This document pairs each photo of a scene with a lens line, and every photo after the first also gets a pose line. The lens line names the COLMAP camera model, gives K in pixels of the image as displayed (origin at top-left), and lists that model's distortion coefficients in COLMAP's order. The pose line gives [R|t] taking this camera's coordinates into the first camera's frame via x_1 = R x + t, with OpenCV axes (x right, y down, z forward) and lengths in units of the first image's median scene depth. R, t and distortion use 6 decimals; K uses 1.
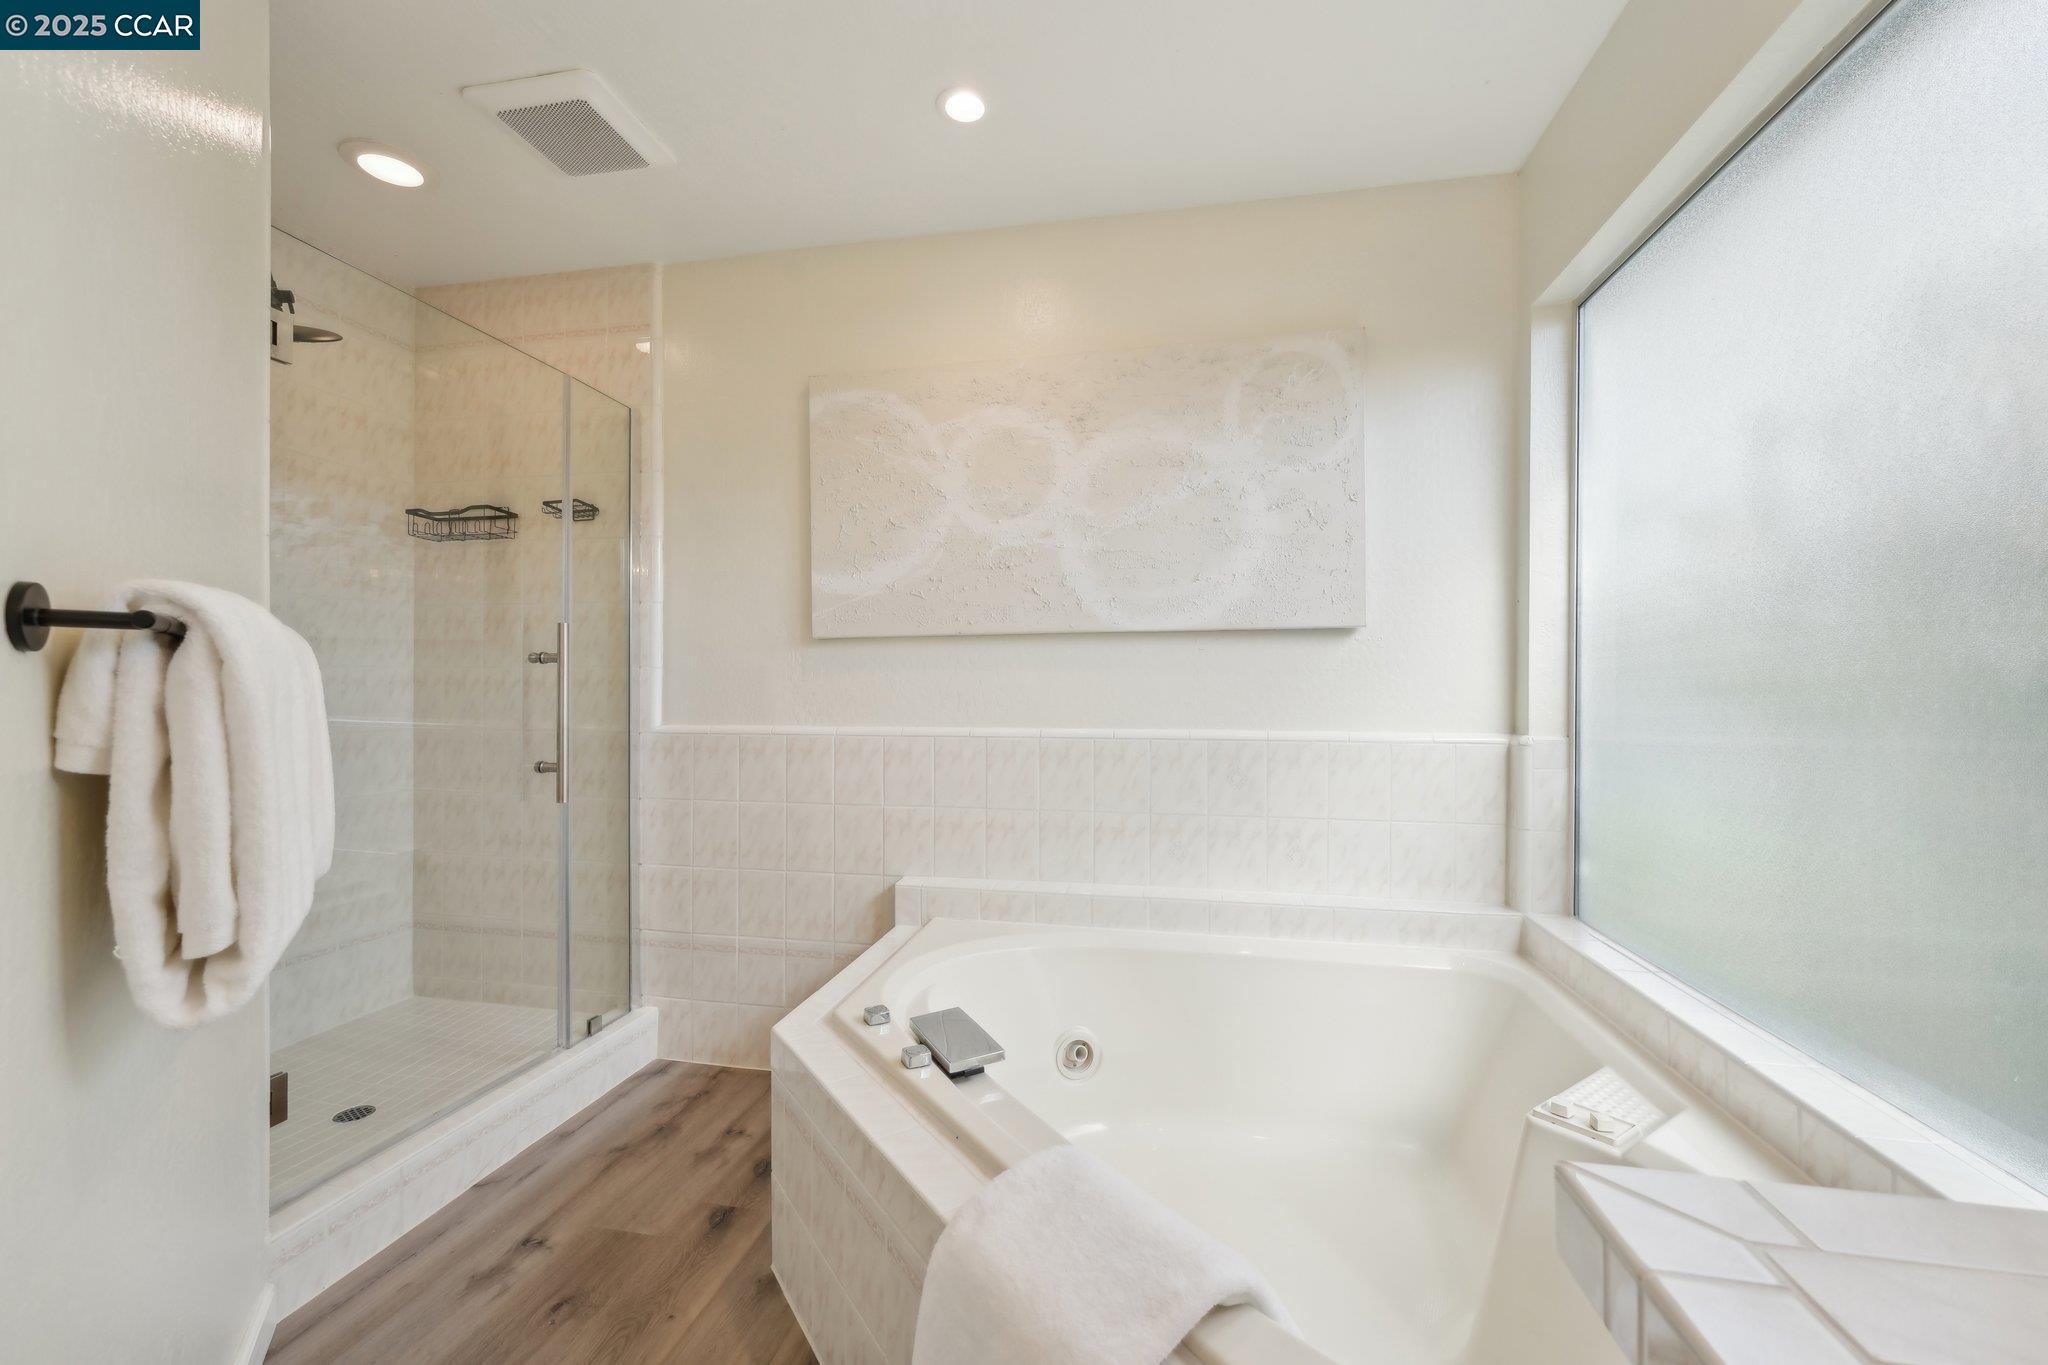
lens RADIAL K [[833.5, 0, 1019.0], [0, 833.5, 686.6], [0, 0, 1]] dist [-0.002210, -0.000210]
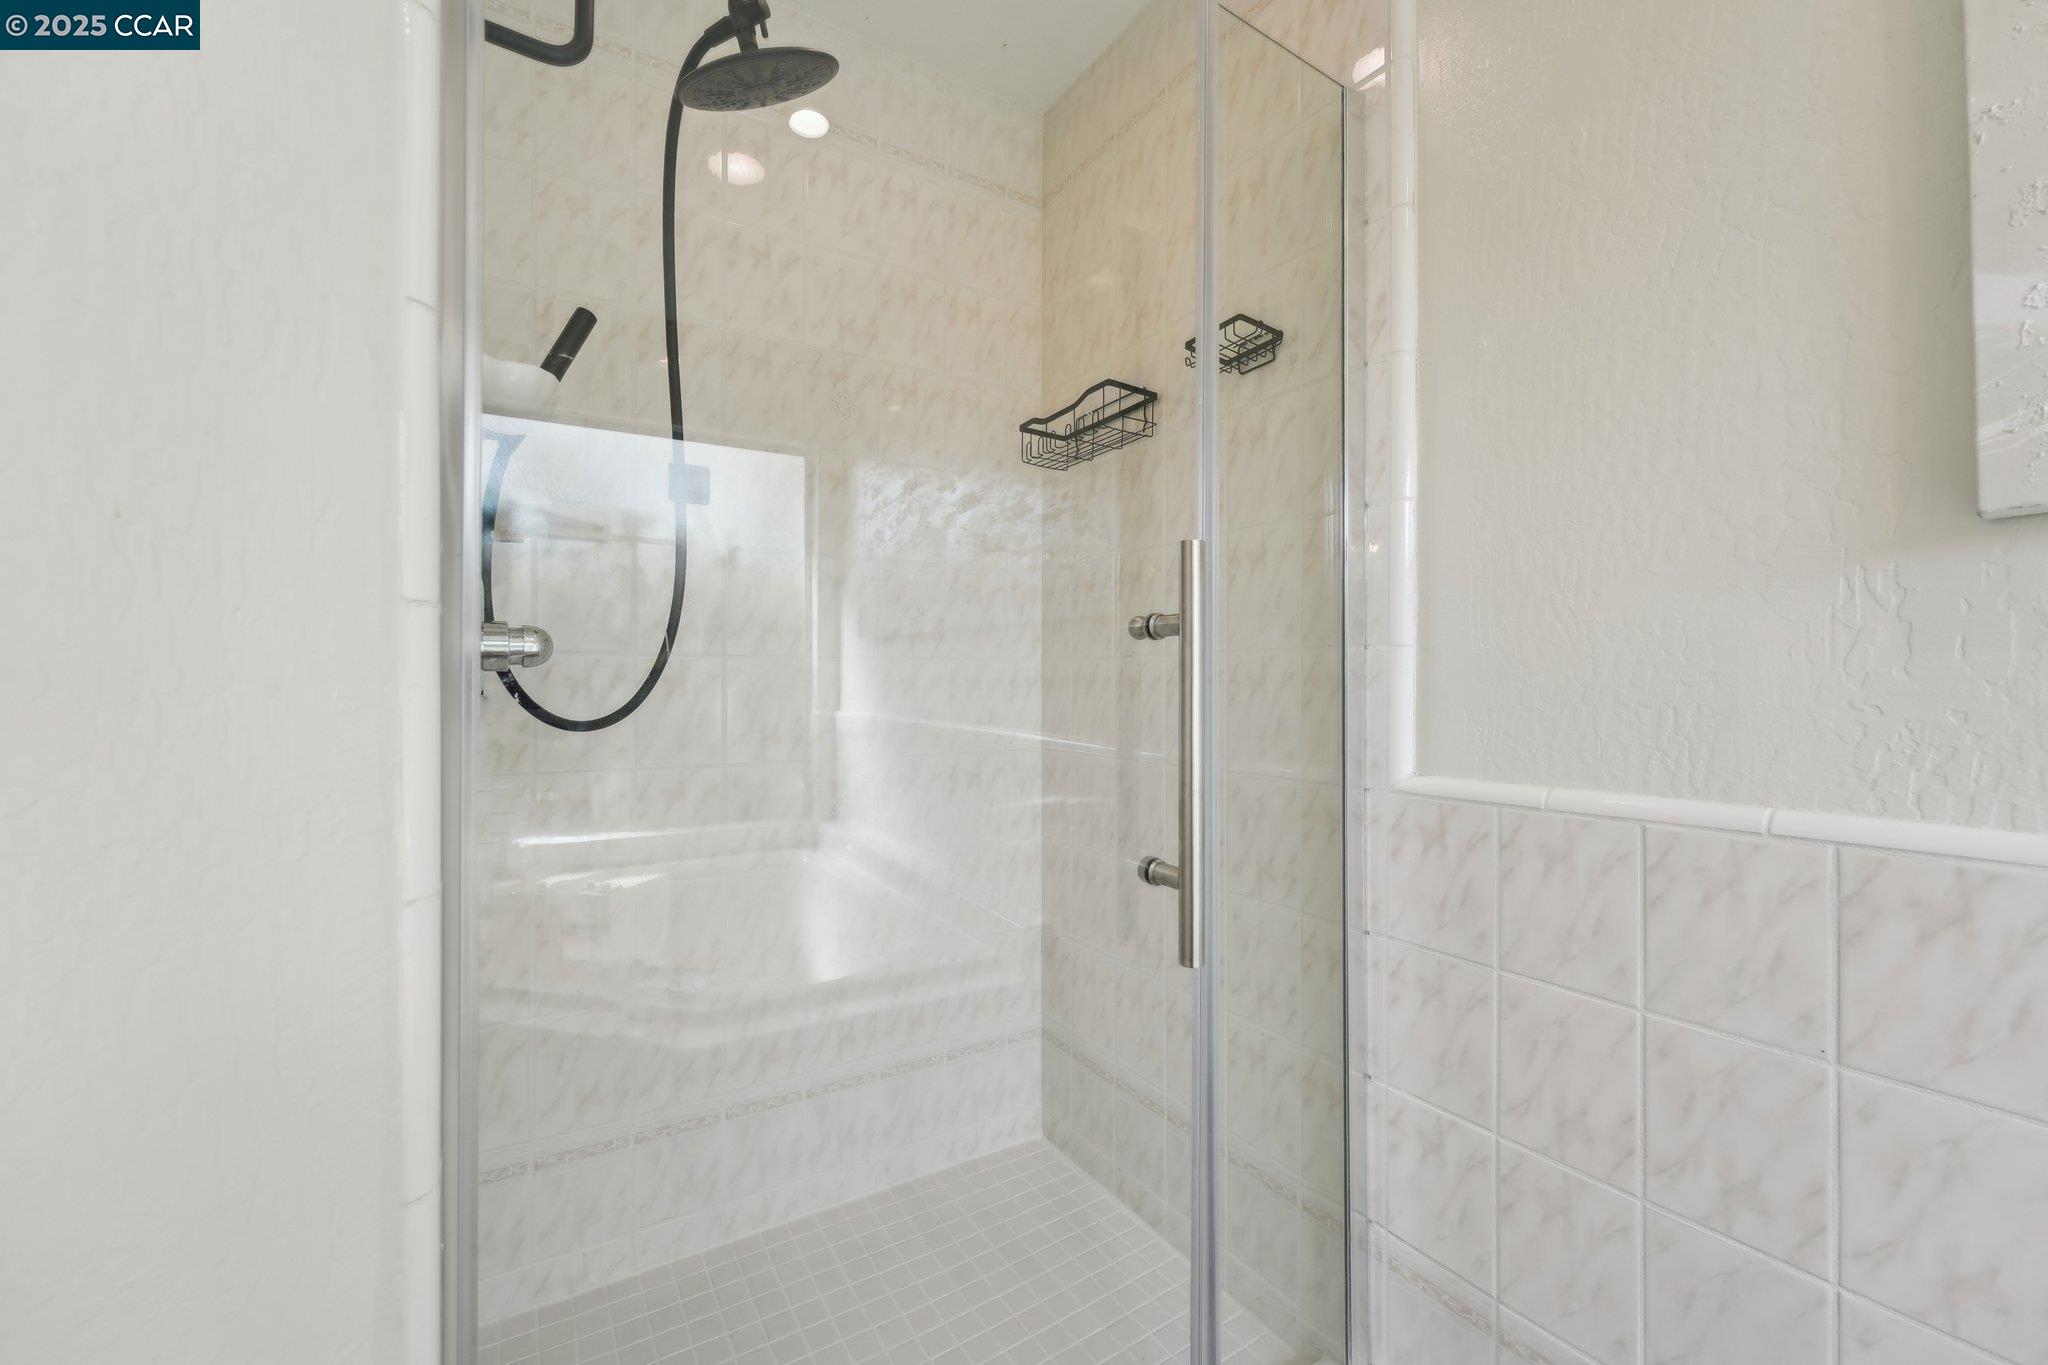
lens RADIAL K [[833.5, 0, 1019.0], [0, 833.5, 686.6], [0, 0, 1]] dist [-0.002210, -0.000210]
pose [[0.684436, -0.001324, -0.729072, -0.251518], [0.006056, 0.999974, 0.003869, -0.003643], [0.729048, -0.007064, 0.684426, 0.546579]]
